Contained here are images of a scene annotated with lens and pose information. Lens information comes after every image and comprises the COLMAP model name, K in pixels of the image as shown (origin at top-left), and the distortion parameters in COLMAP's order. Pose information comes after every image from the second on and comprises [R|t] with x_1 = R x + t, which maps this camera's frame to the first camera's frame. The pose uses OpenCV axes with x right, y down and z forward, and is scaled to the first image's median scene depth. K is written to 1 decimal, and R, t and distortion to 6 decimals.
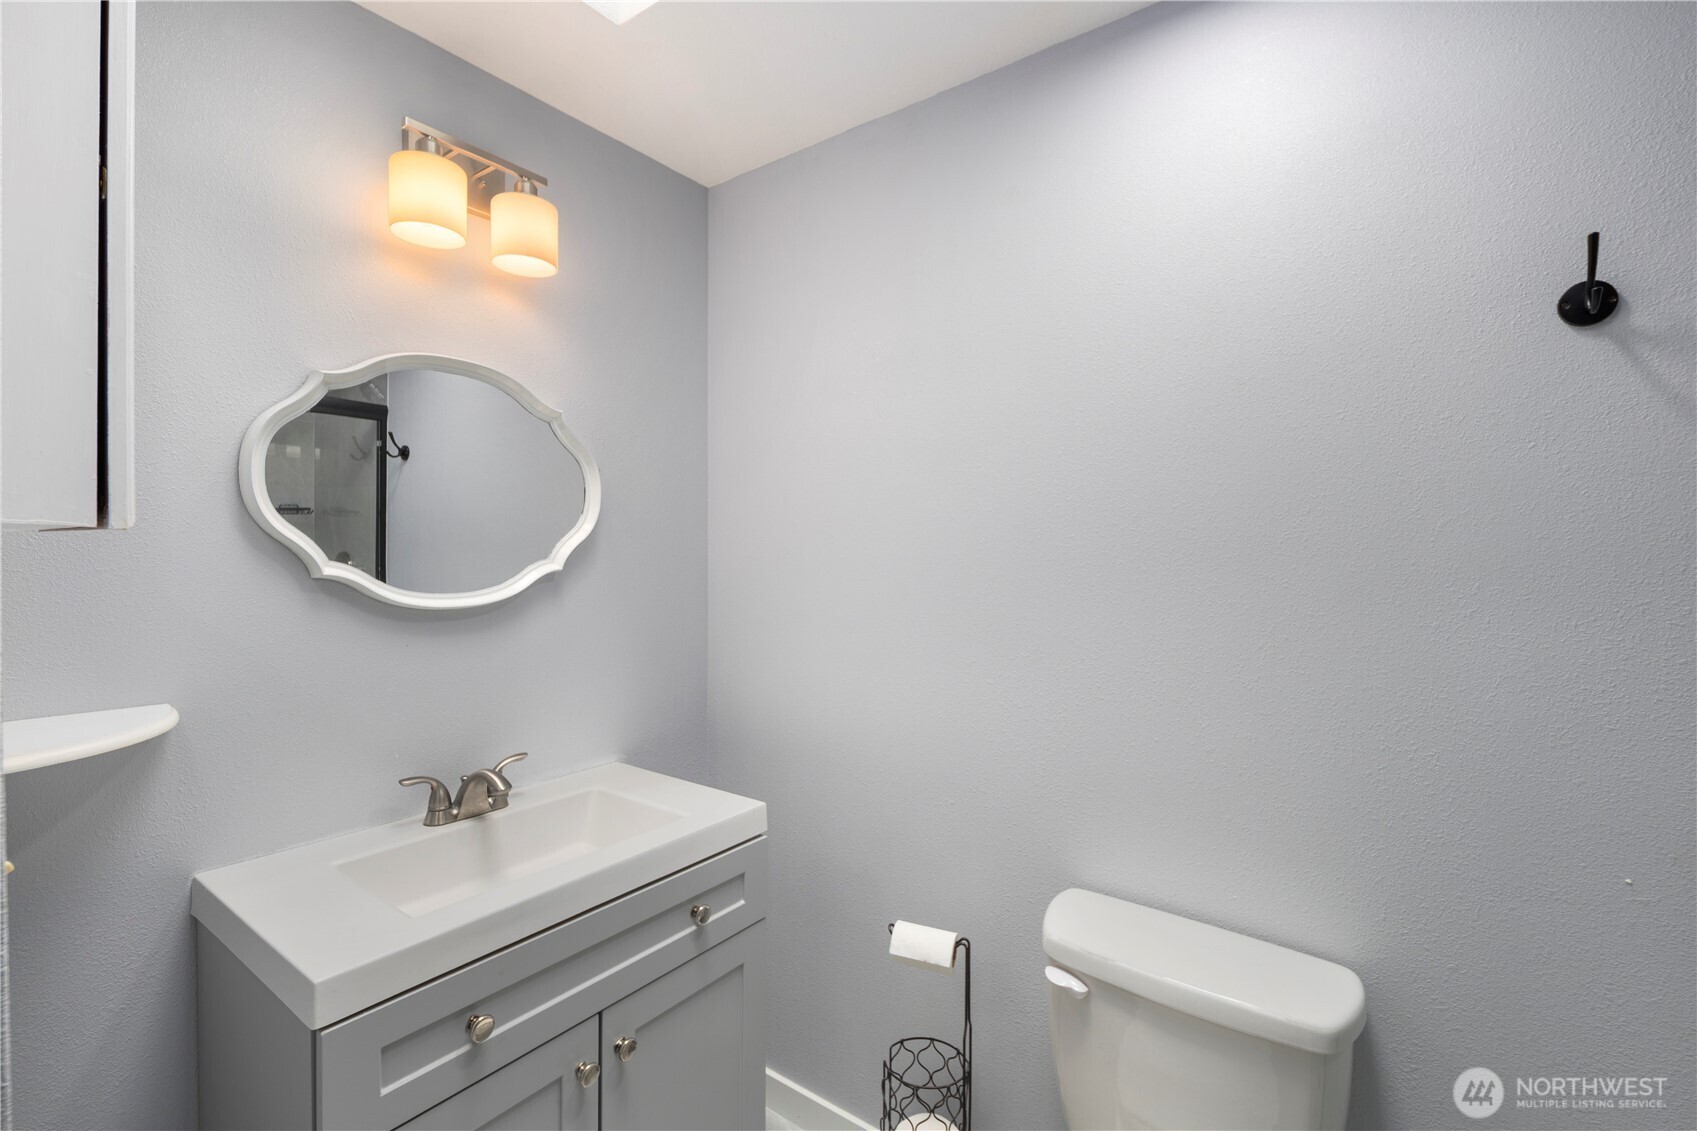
lens RADIAL K [[741.8, 0, 851.3], [0, 741.8, 557.2], [0, 0, 1]] dist [0.006473, -0.003614]
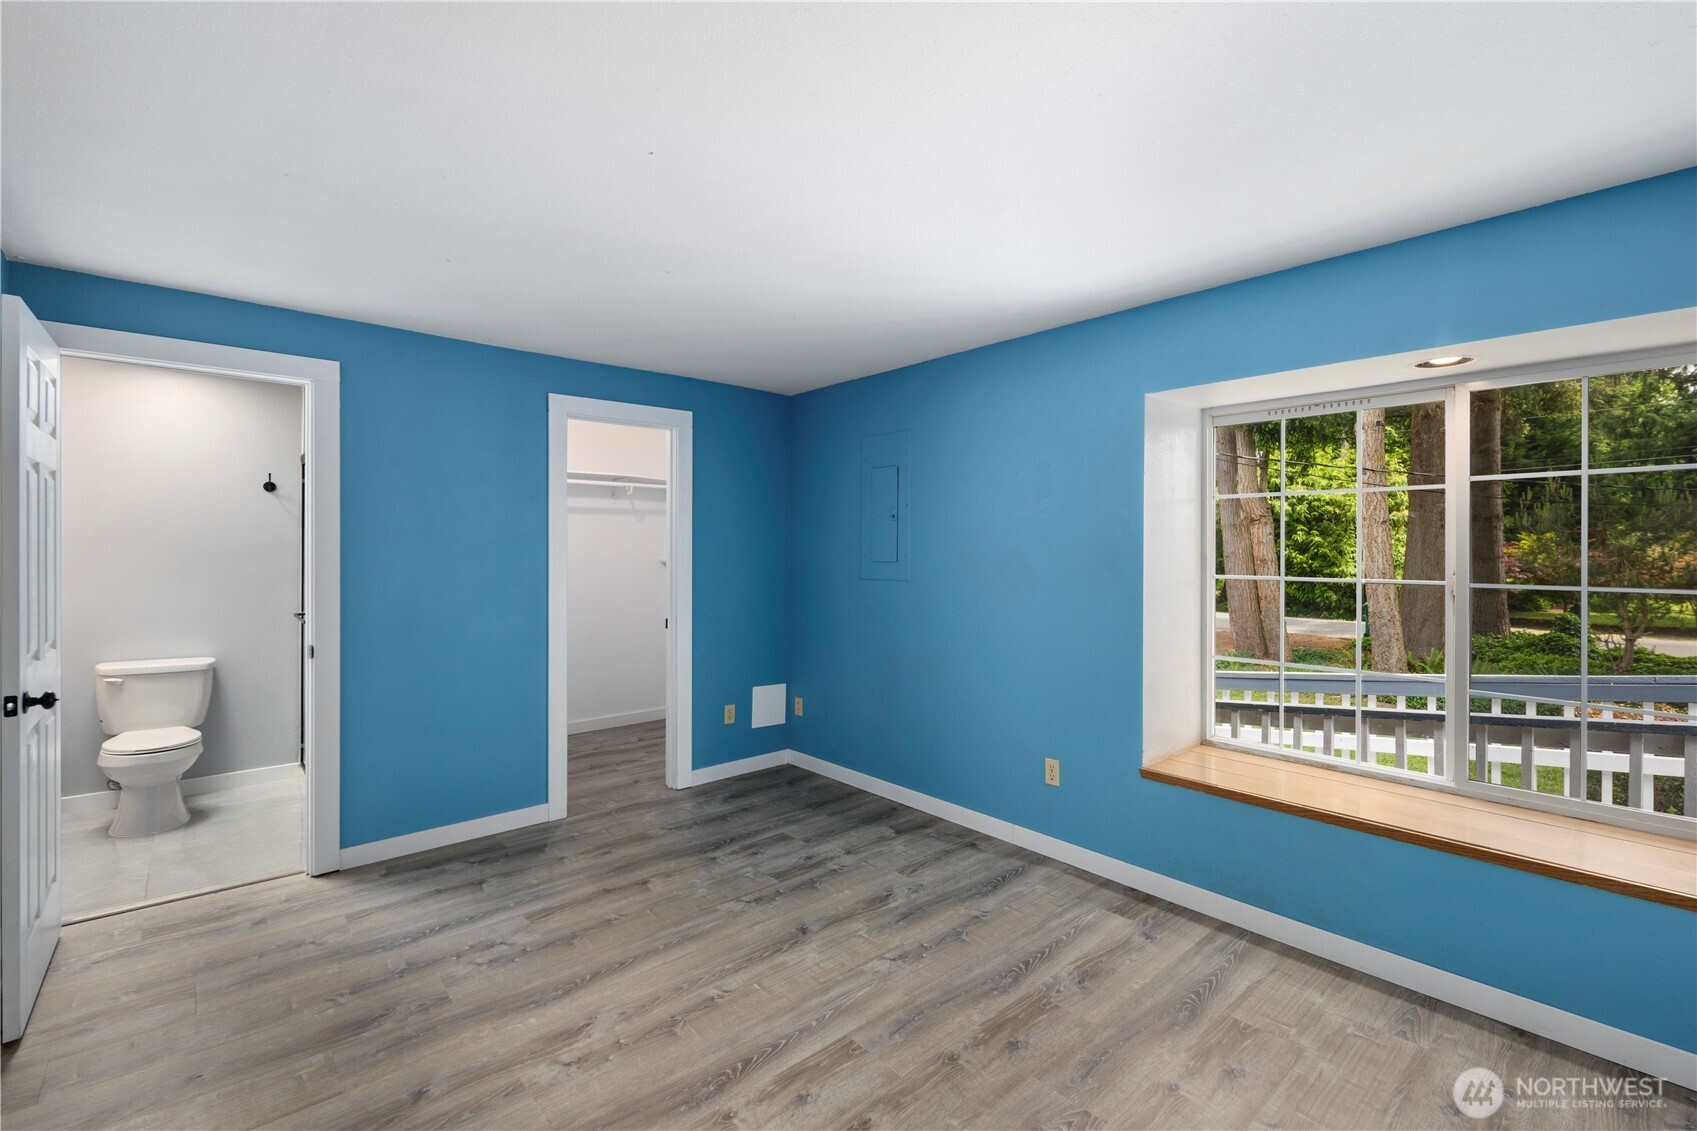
lens RADIAL K [[741.8, 0, 856.4], [0, 741.8, 548.4], [0, 0, 1]] dist [0.006473, -0.003614]
pose [[0.209968, -0.001017, 0.977708, -2.454949], [0.002961, 0.999996, 0.000404, 0.032404], [-0.977704, 0.002810, 0.209970, -3.152929]]
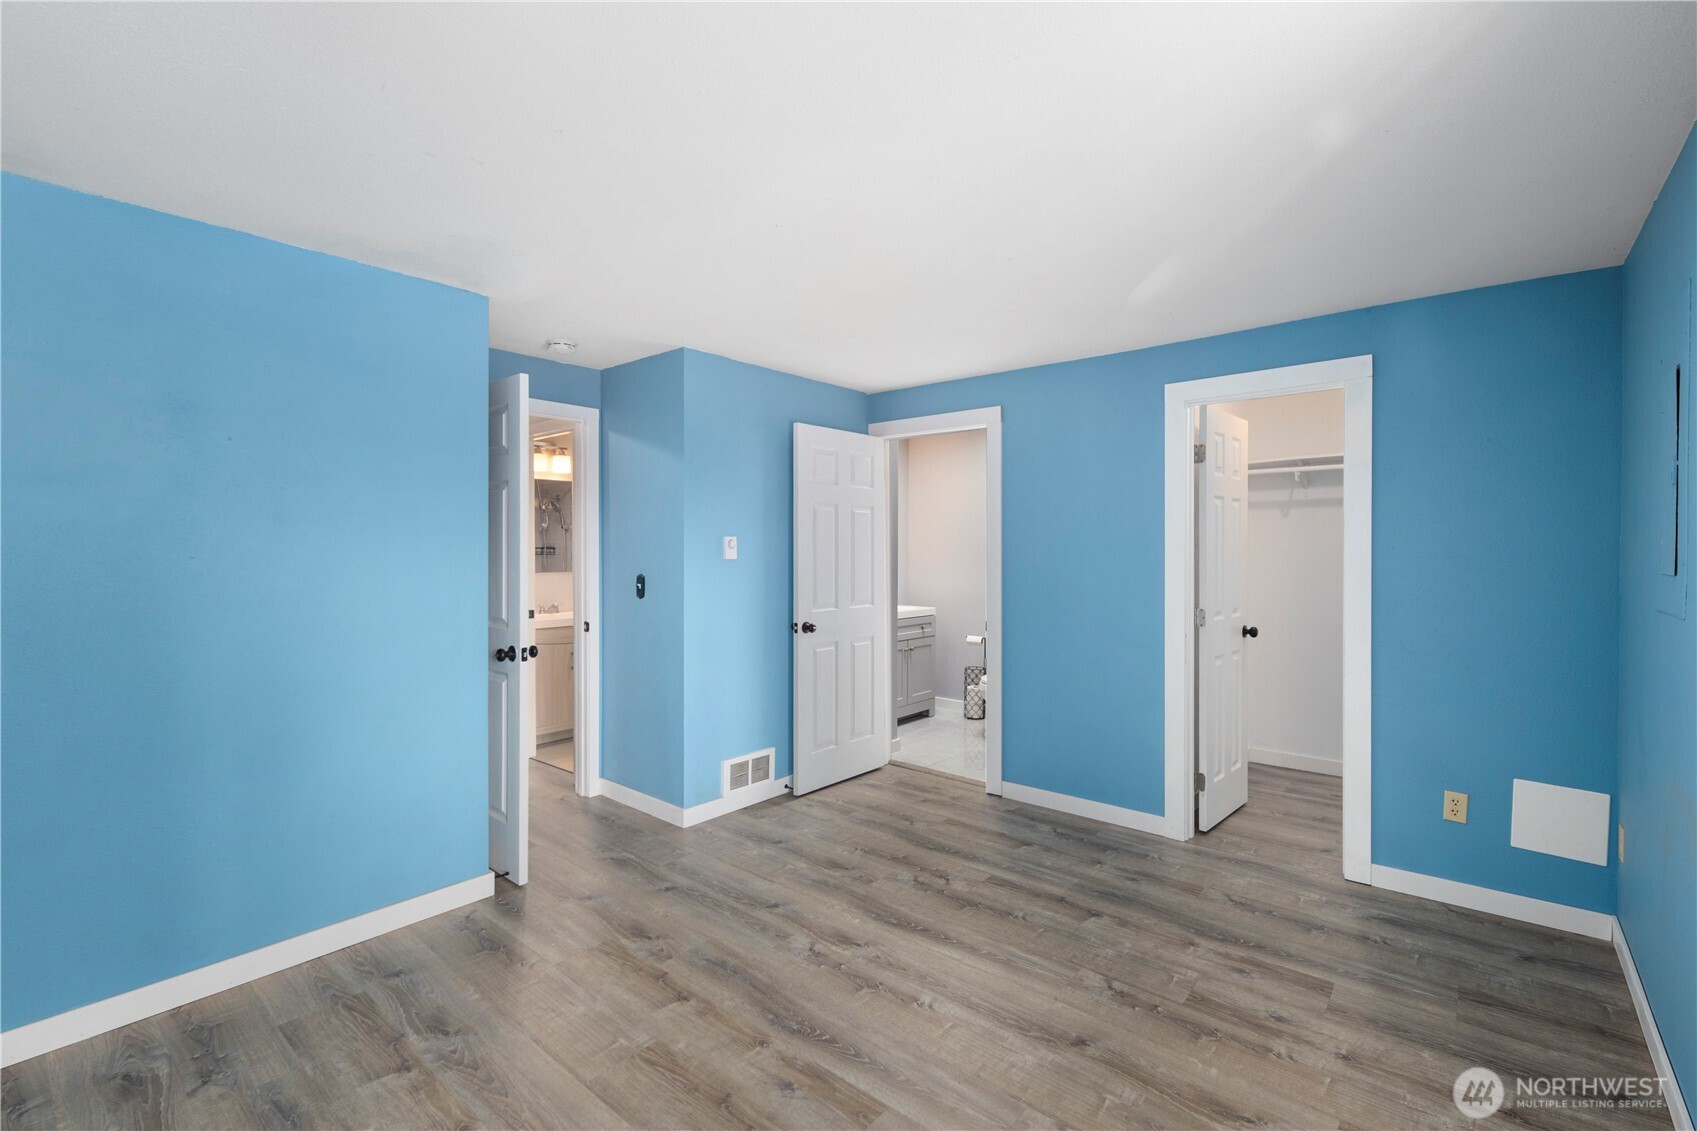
lens RADIAL K [[741.8, 0, 846.3], [0, 741.8, 567.6], [0, 0, 1]] dist [0.006473, -0.003614]
pose [[0.997141, -0.000600, -0.075565, -0.426496], [0.002030, 0.999821, 0.018837, 0.046950], [0.075540, -0.018936, 0.996963, -4.450543]]
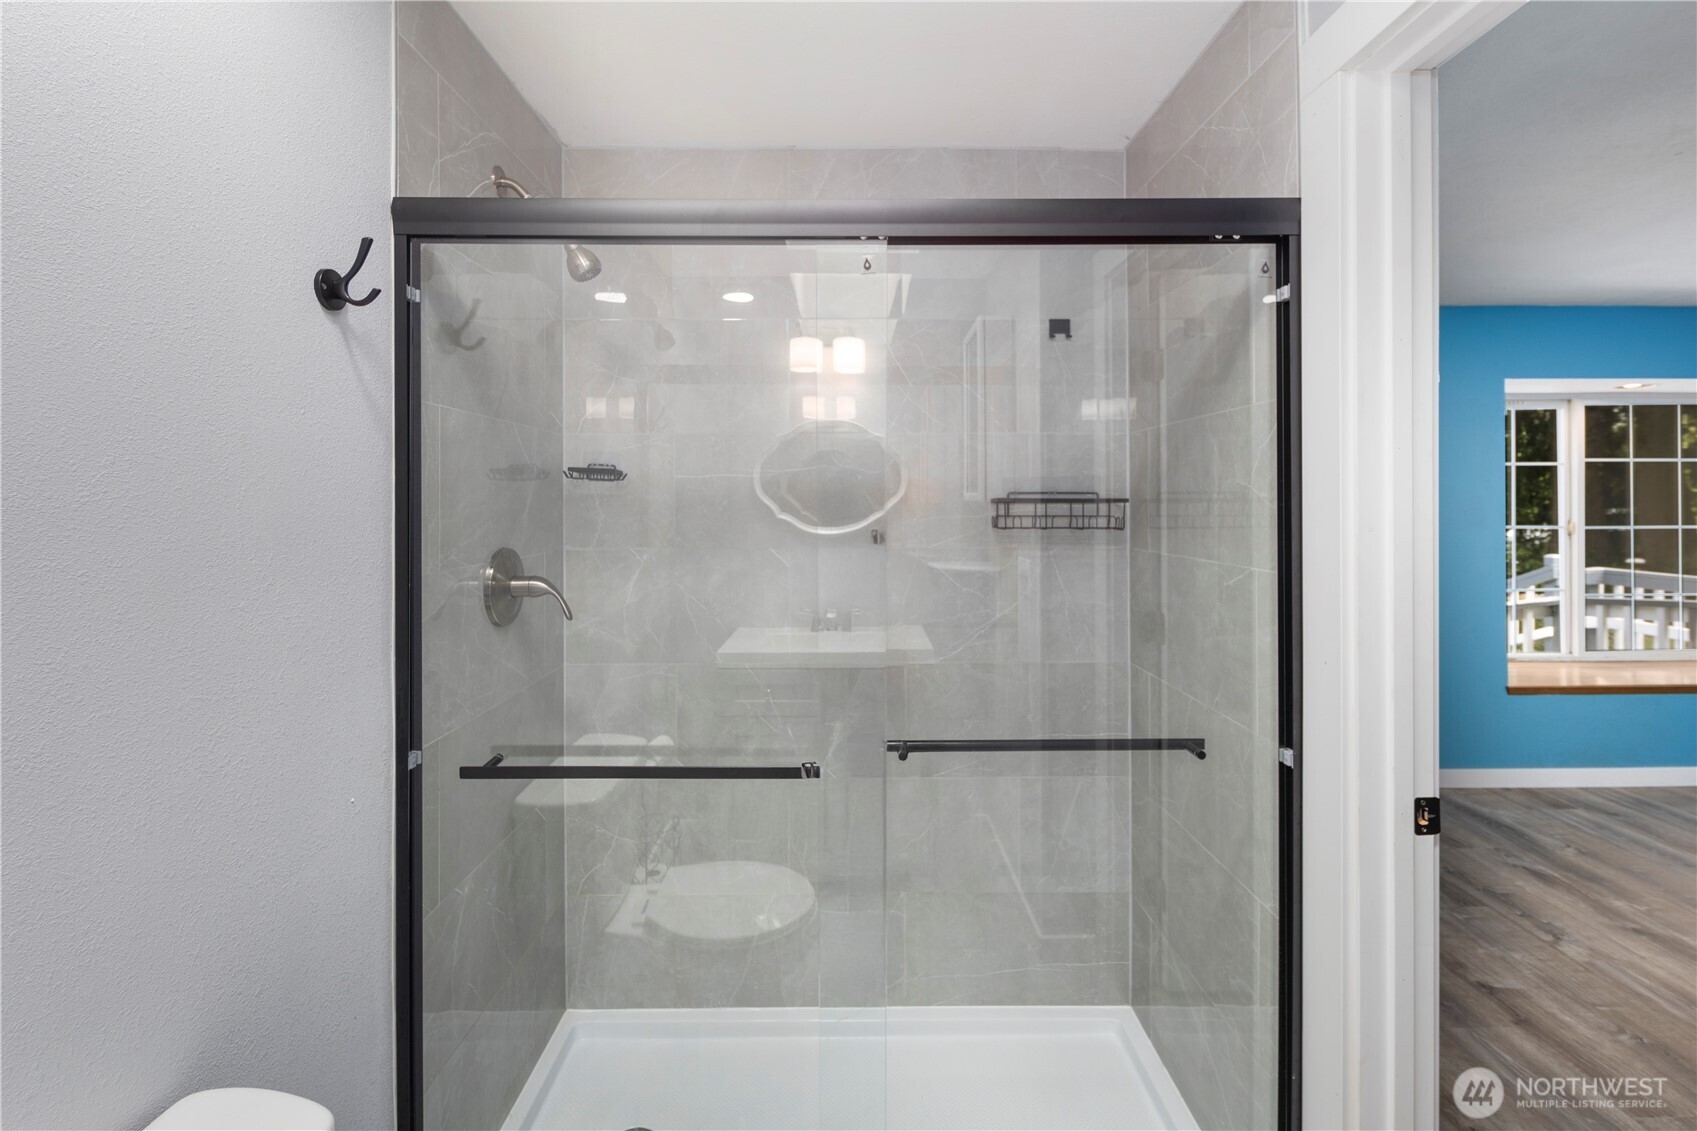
lens RADIAL K [[741.8, 0, 862.3], [0, 741.8, 503.1], [0, 0, 1]] dist [0.006473, -0.003614]
pose [[-0.605075, -0.001598, 0.796167, -0.328946], [0.007672, 0.999940, 0.007838, -0.028124], [-0.796132, 0.010851, -0.605026, 0.963605]]
